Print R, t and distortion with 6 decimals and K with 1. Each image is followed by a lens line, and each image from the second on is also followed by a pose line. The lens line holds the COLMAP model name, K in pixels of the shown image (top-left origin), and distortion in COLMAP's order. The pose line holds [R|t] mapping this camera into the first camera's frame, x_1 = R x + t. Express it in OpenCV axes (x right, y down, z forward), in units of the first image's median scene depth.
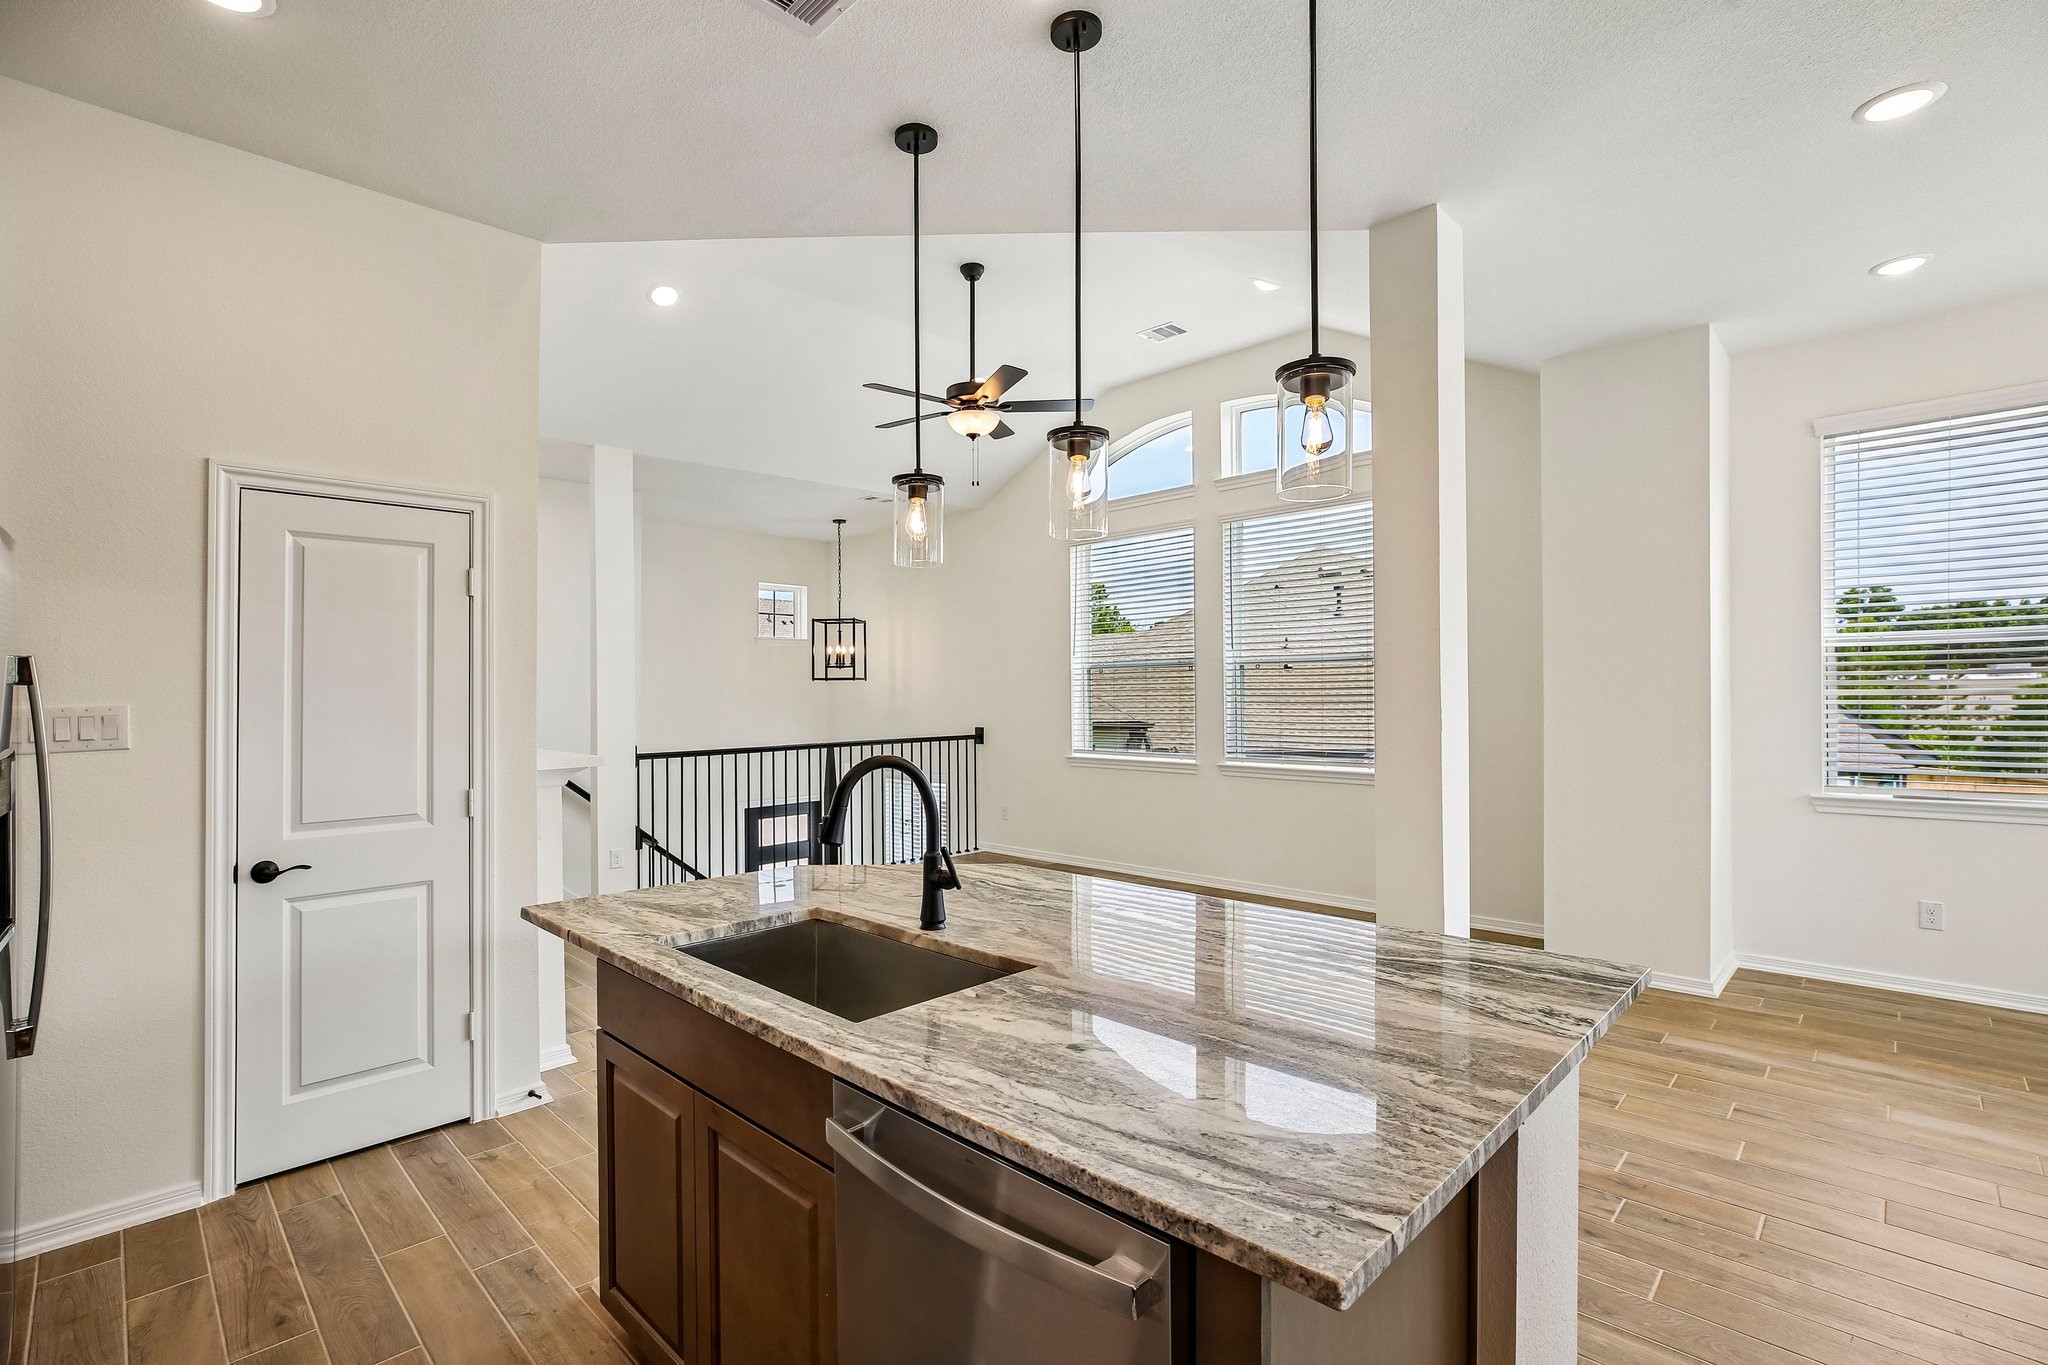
lens RADIAL K [[925.1, 0, 1024.8], [0, 925.1, 690.0], [0, 0, 1]] dist [-0.041476, 0.010184]
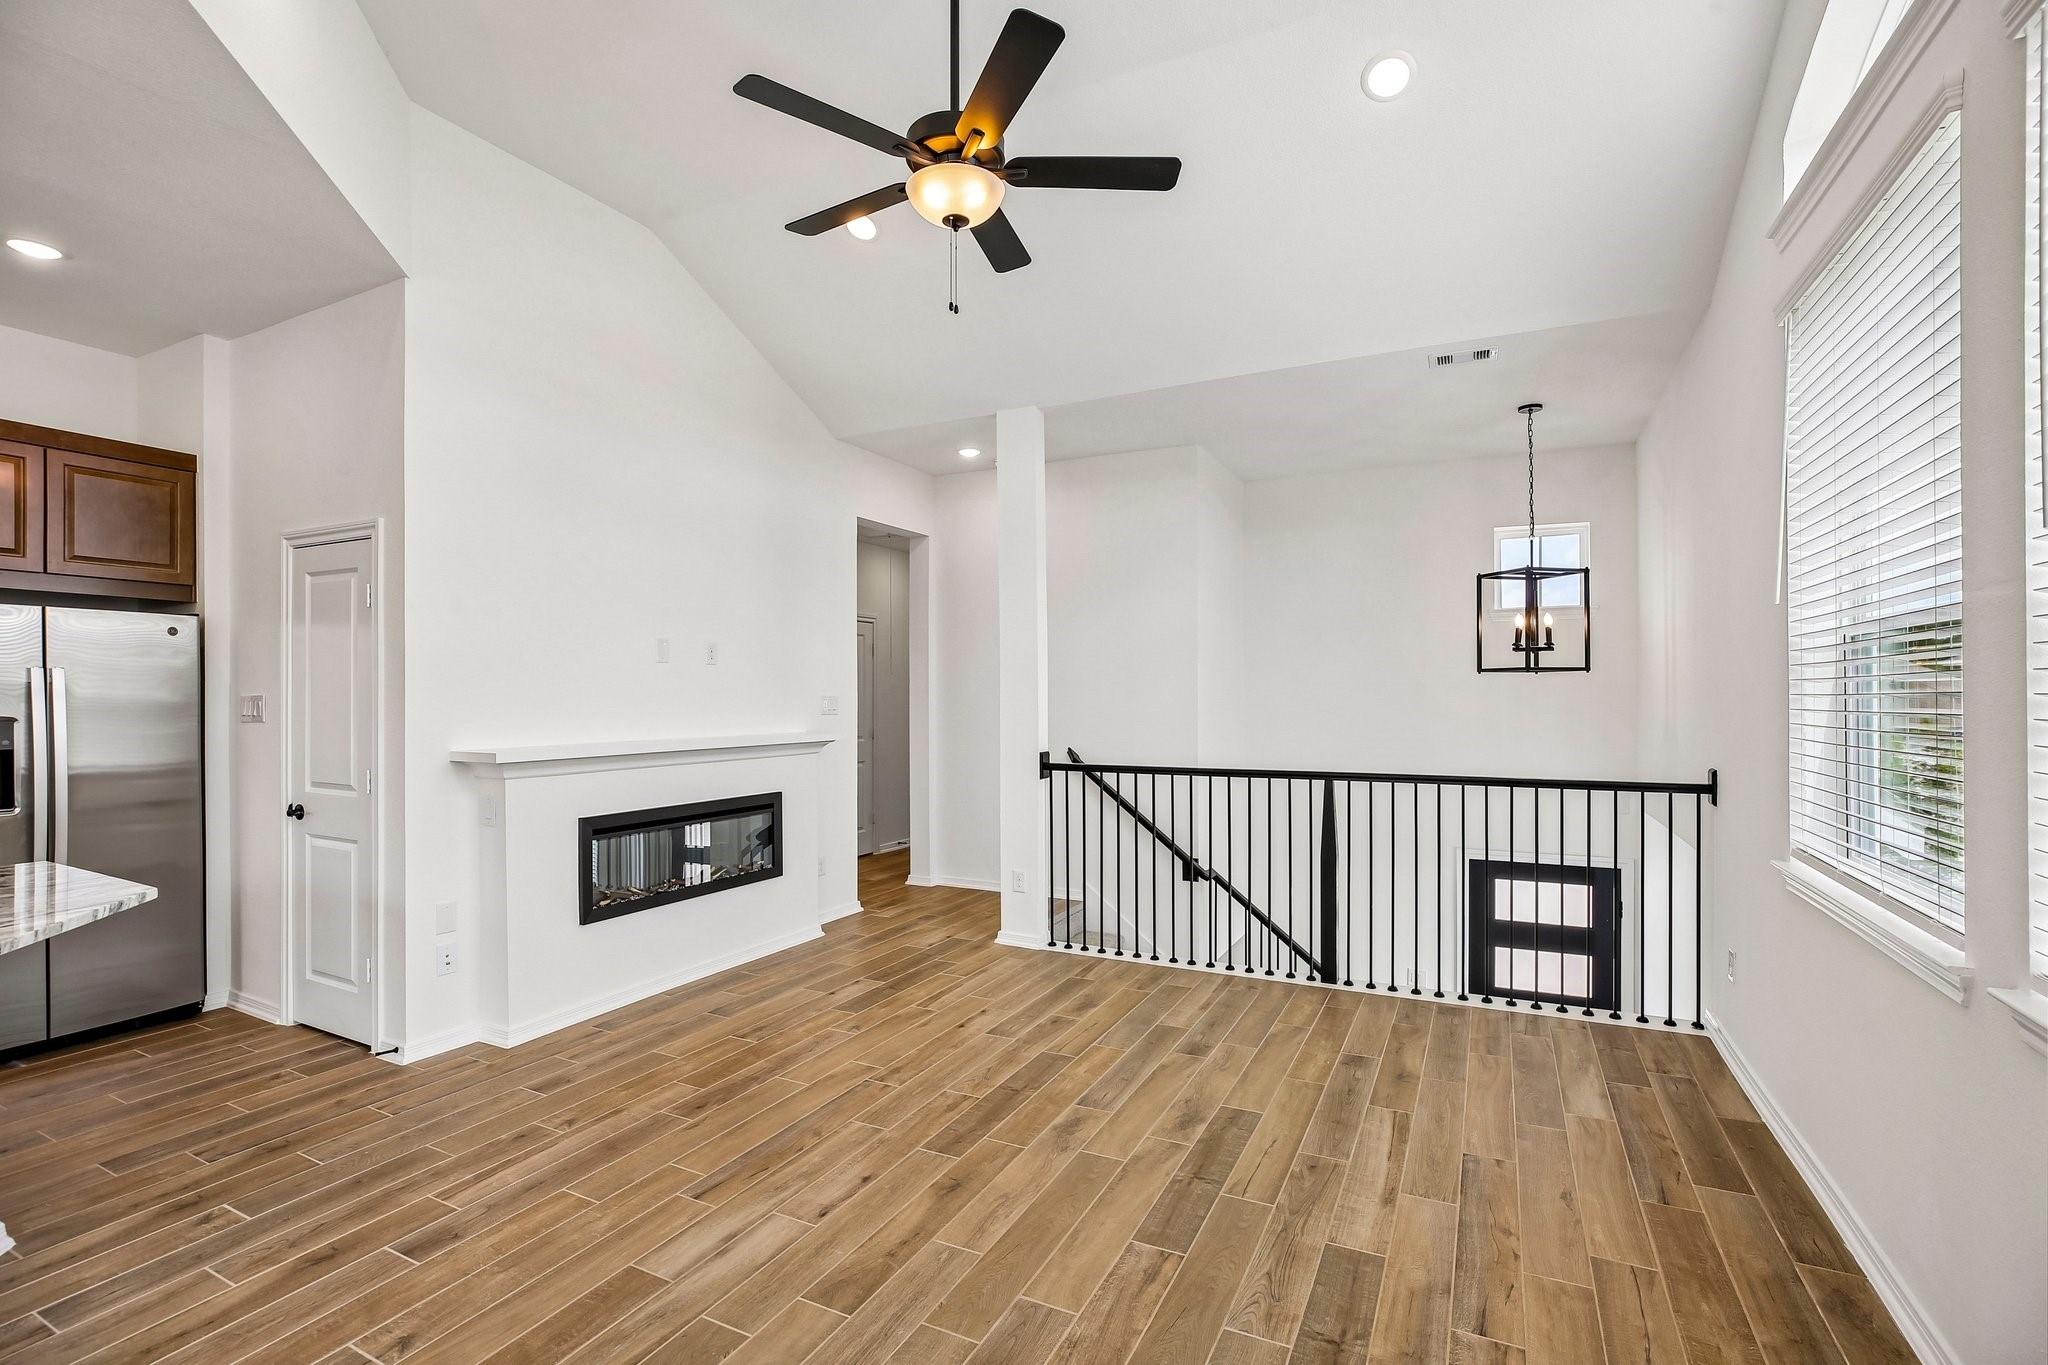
lens RADIAL K [[930.0, 0, 1022.4], [0, 930.0, 691.3], [0, 0, 1]] dist [-0.053341, 0.018591]
pose [[0.301160, 0.007049, -0.953548, 1.152082], [-0.001238, 0.999975, 0.007001, -0.005851], [0.953573, -0.000928, 0.301161, 2.155859]]
